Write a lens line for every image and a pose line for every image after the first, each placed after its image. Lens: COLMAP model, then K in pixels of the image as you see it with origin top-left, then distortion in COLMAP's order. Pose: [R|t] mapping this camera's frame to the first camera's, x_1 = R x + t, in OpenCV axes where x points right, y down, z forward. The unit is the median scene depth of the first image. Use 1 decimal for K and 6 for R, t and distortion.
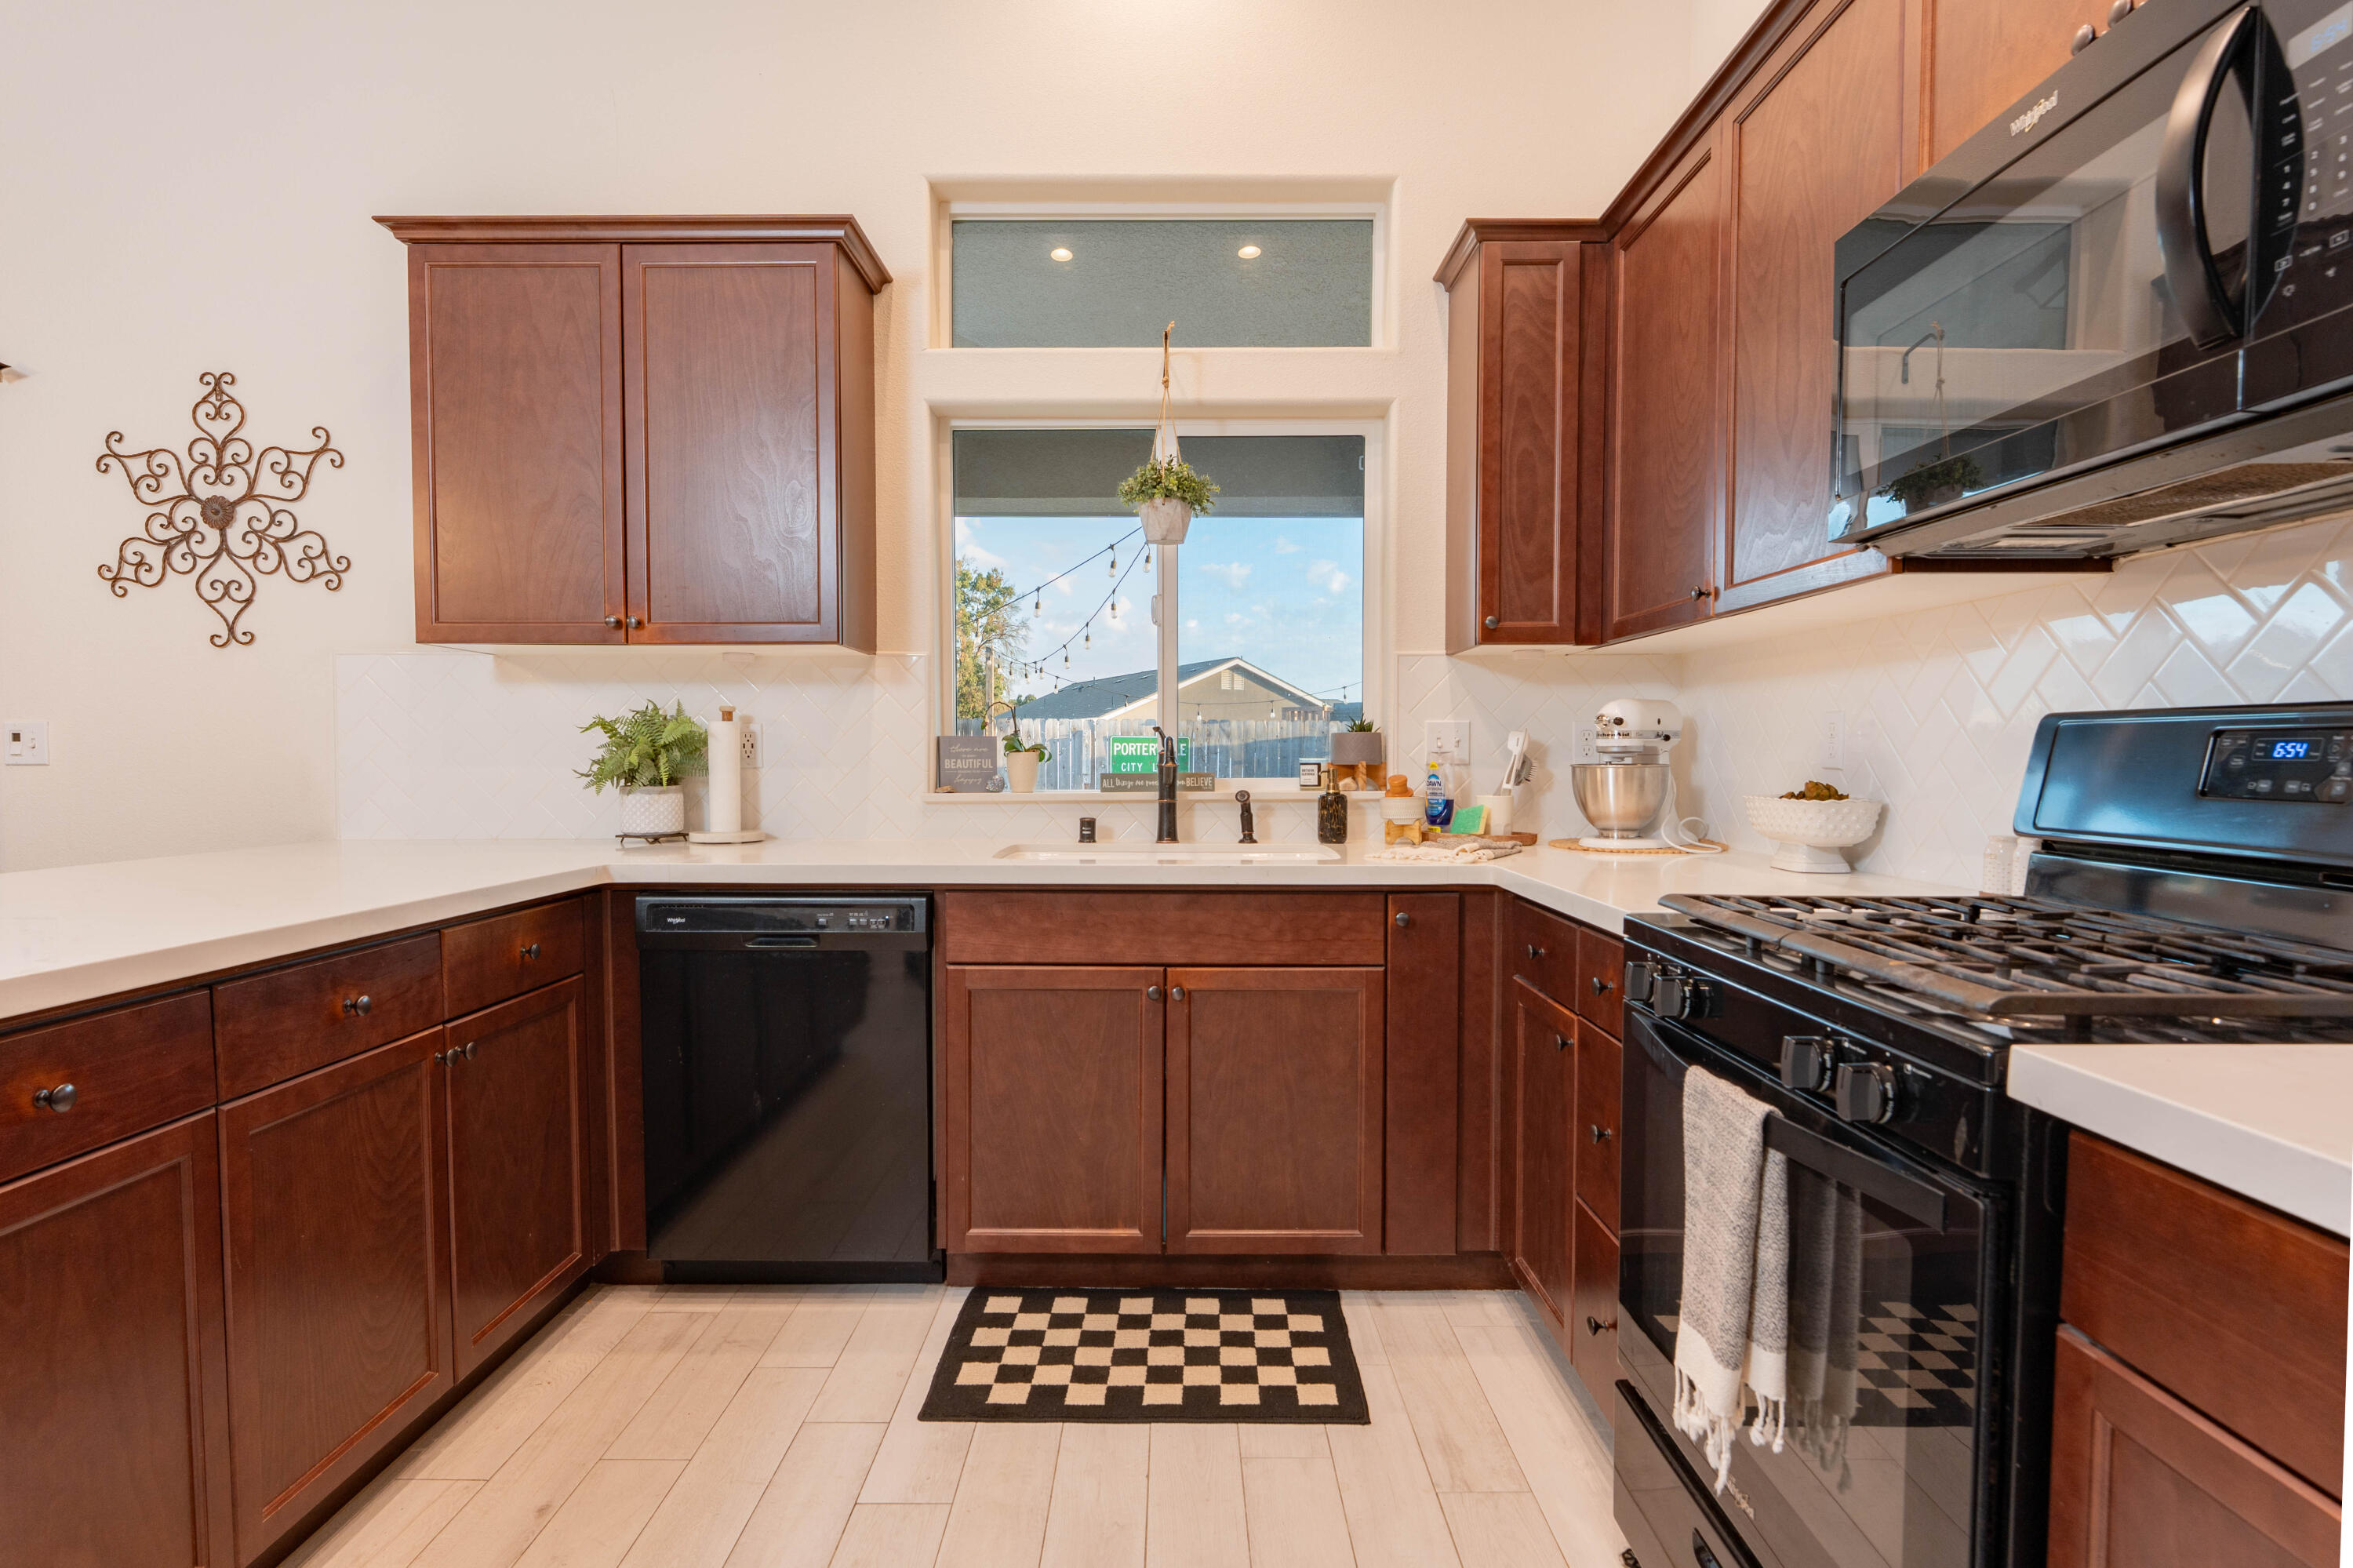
lens RADIAL K [[1177.8, 0, 1169.9], [0, 1177.8, 803.7], [0, 0, 1]] dist [0.000636, 0.000082]
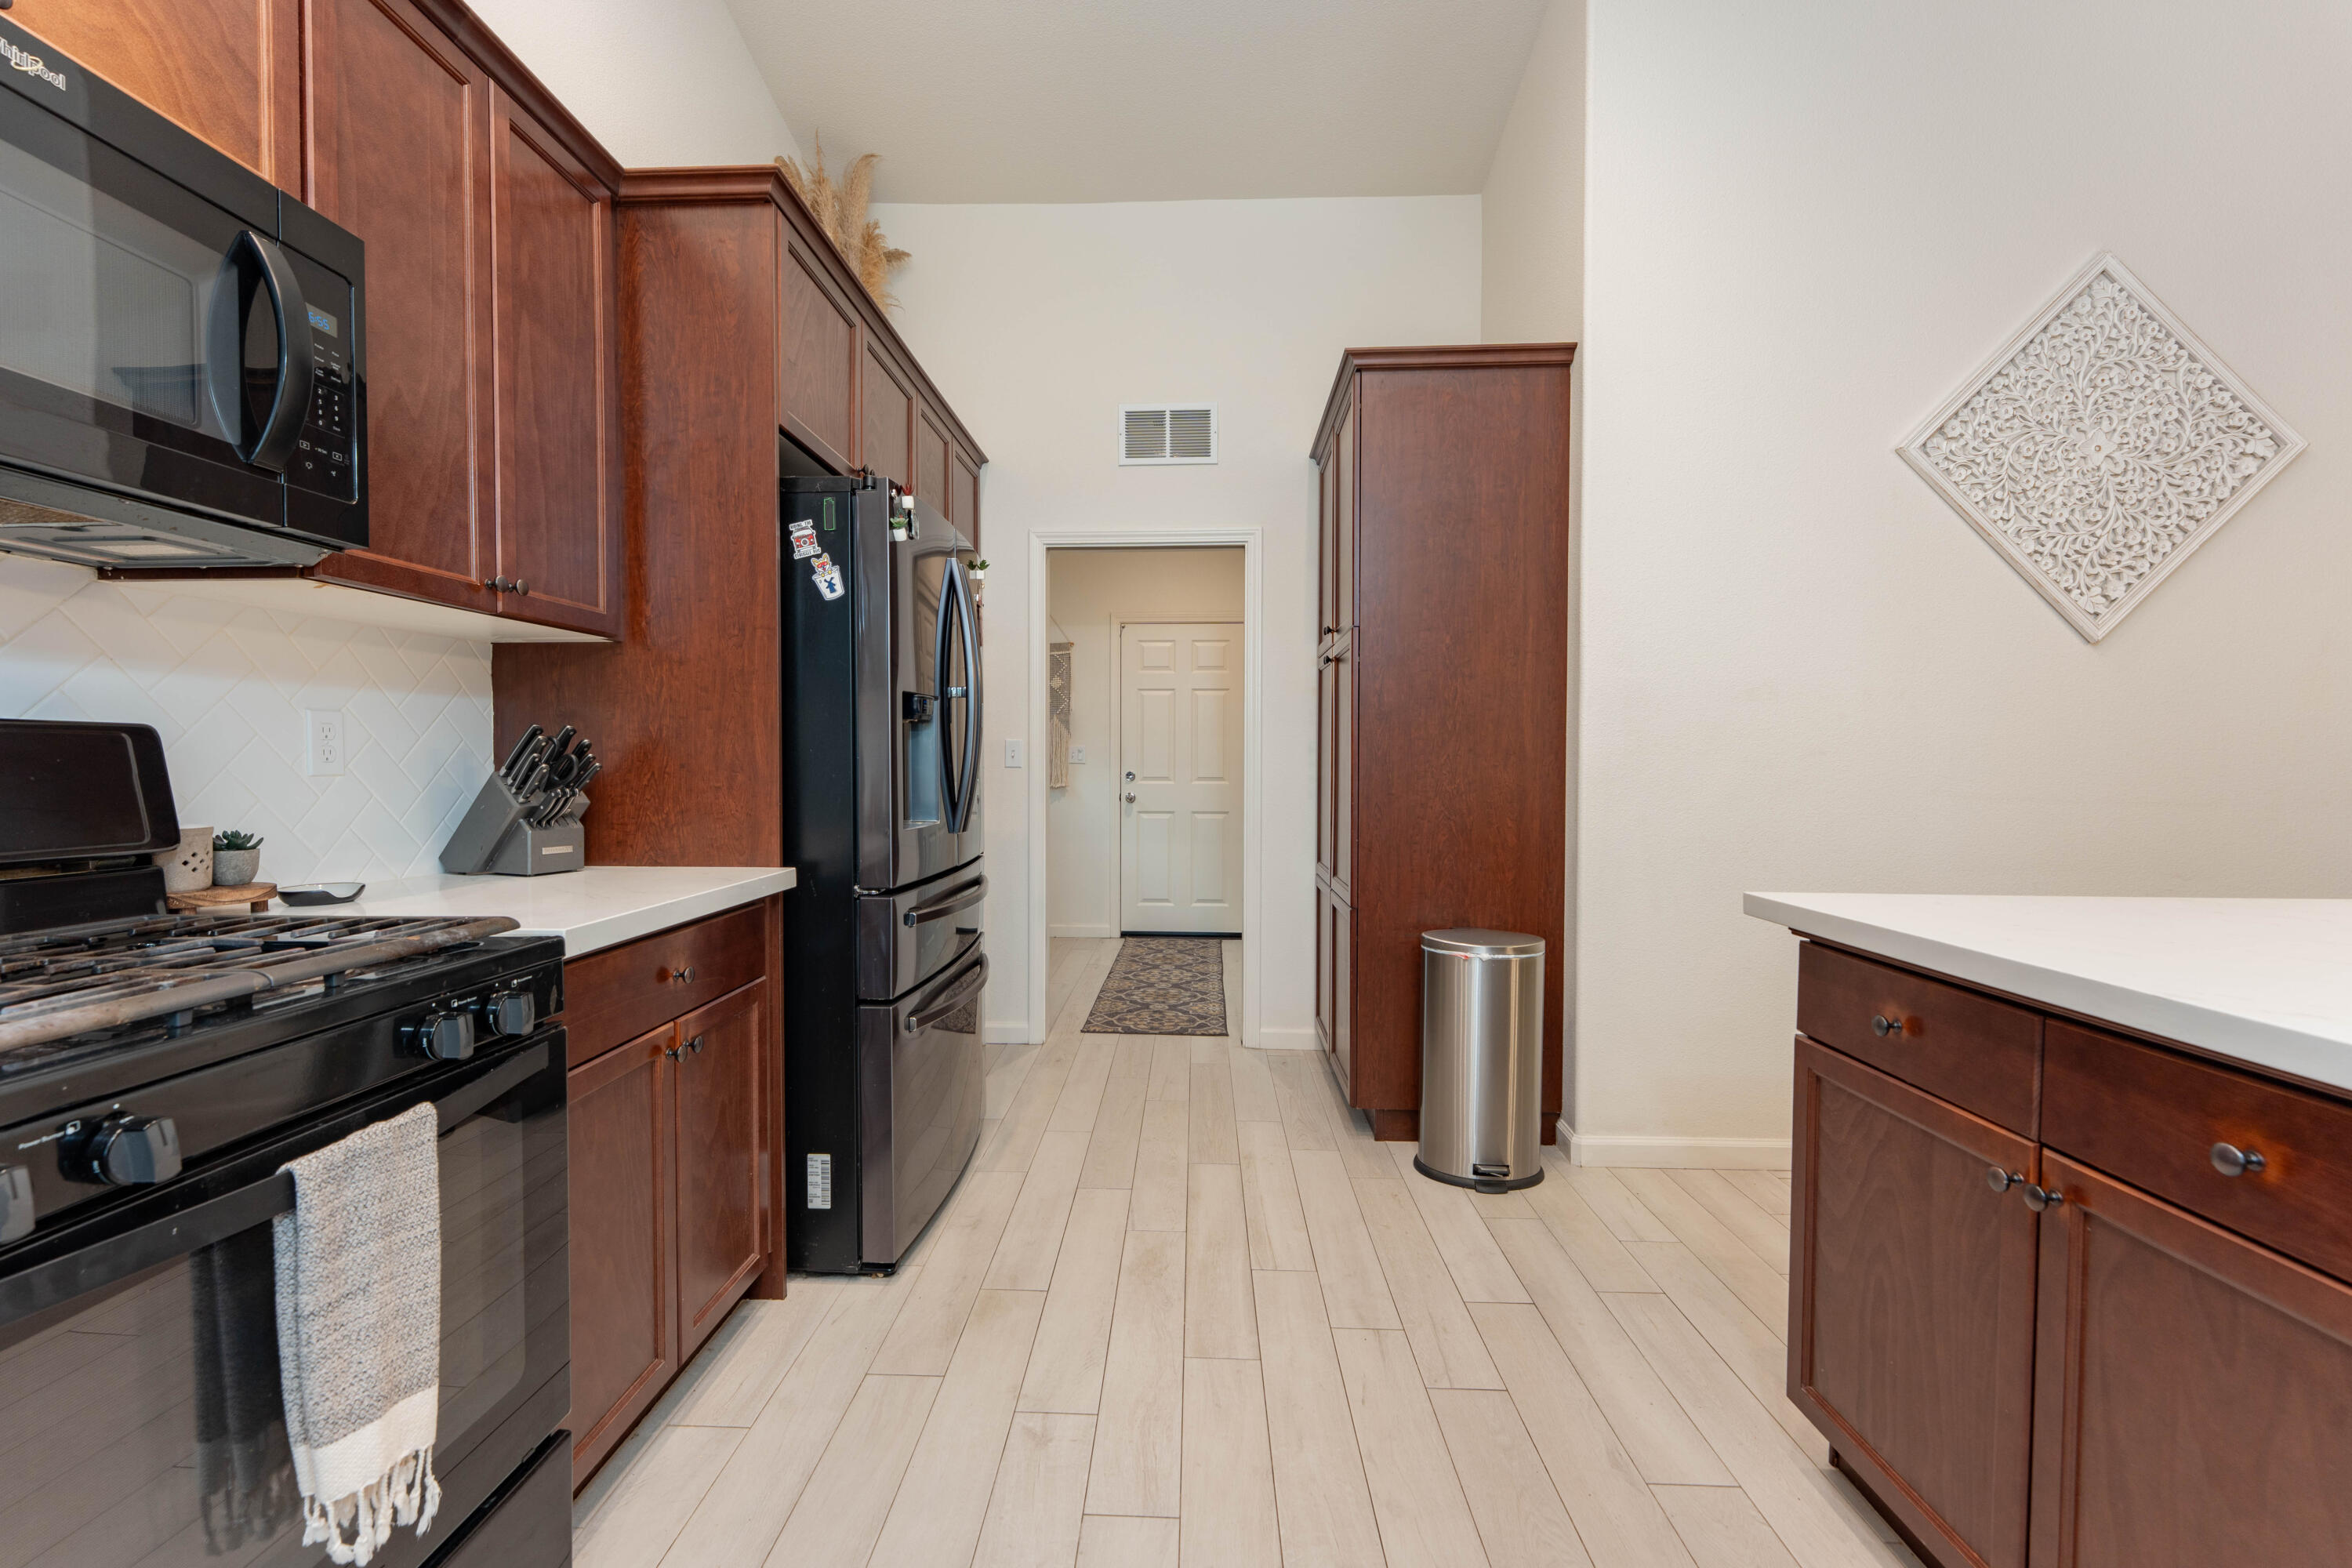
lens RADIAL K [[959.8, 0, 1151.3], [0, 959.8, 783.4], [0, 0, 1]] dist [-0.001384, -0.000191]
pose [[-0.999022, -0.001194, 0.044200, -0.074508], [0.001758, 0.997772, 0.066692, -0.035451], [-0.044181, 0.066704, -0.996794, 0.785516]]
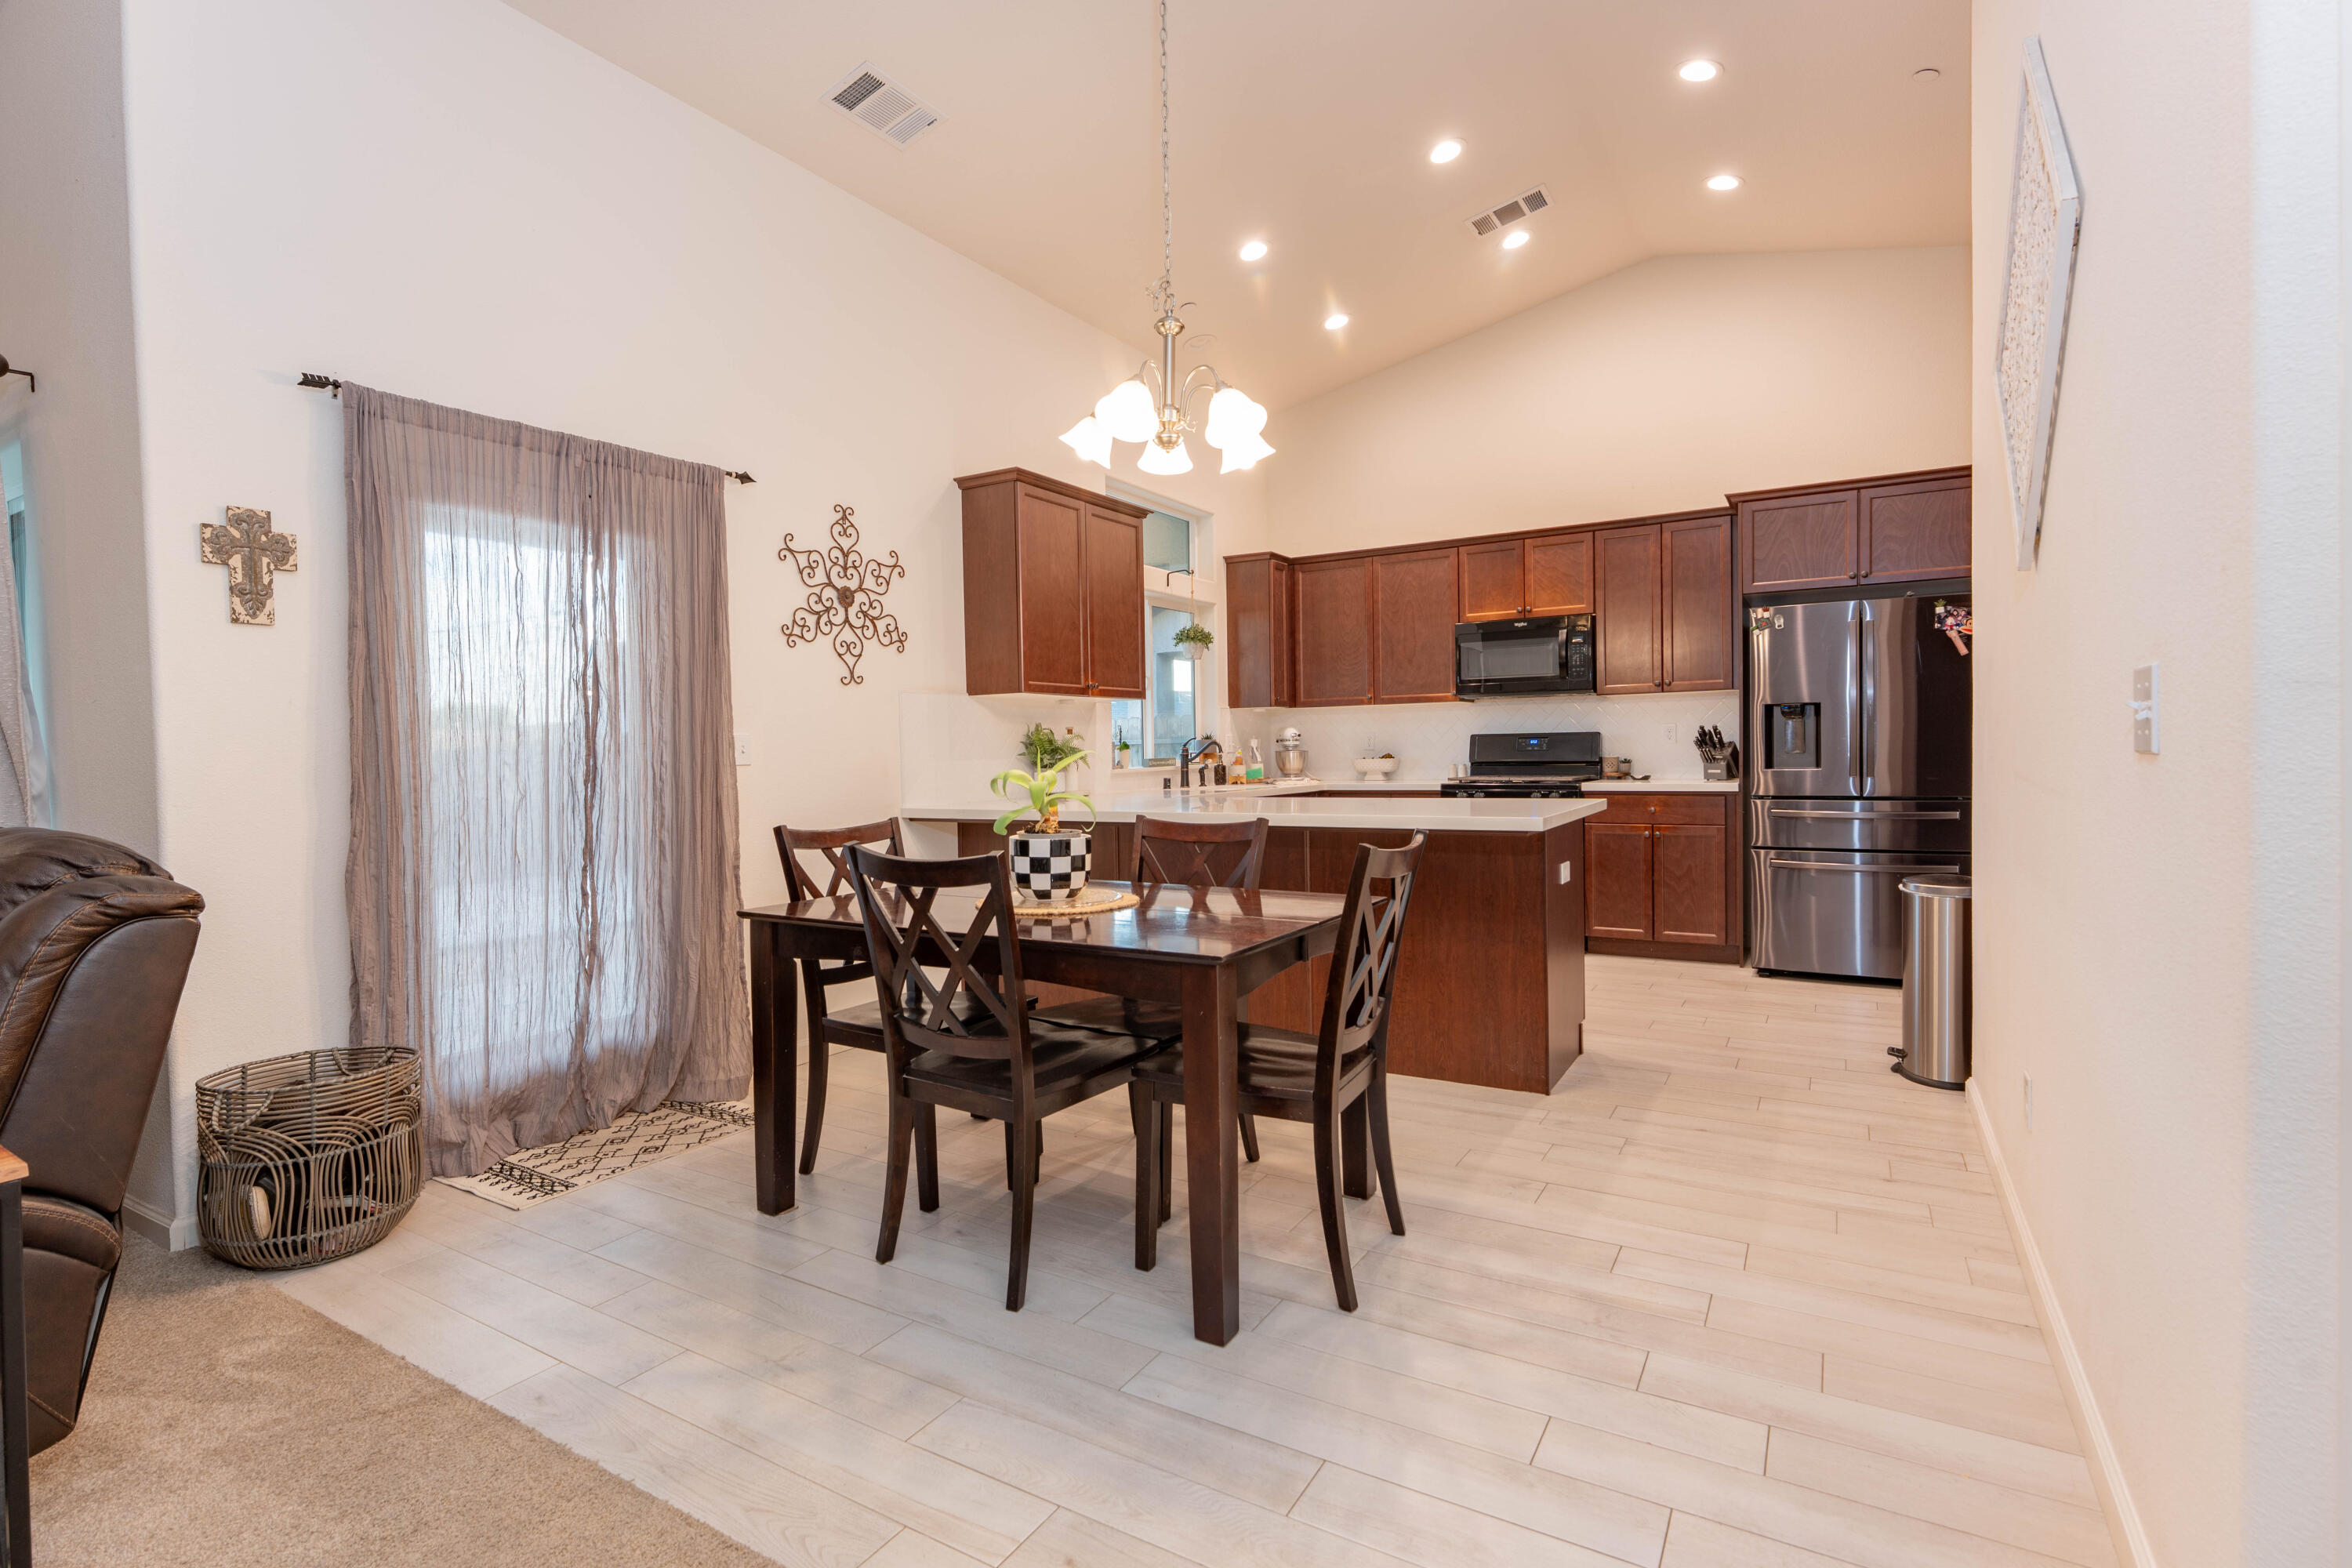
lens RADIAL K [[1112.1, 0, 1167.2], [0, 1112.1, 781.8], [0, 0, 1]] dist [0.000027, -0.000058]
pose [[0.515443, -0.034525, 0.856228, -2.038261], [0.055176, 0.998452, 0.007044, 0.005134], [-0.855146, 0.043612, 0.516550, -0.098549]]
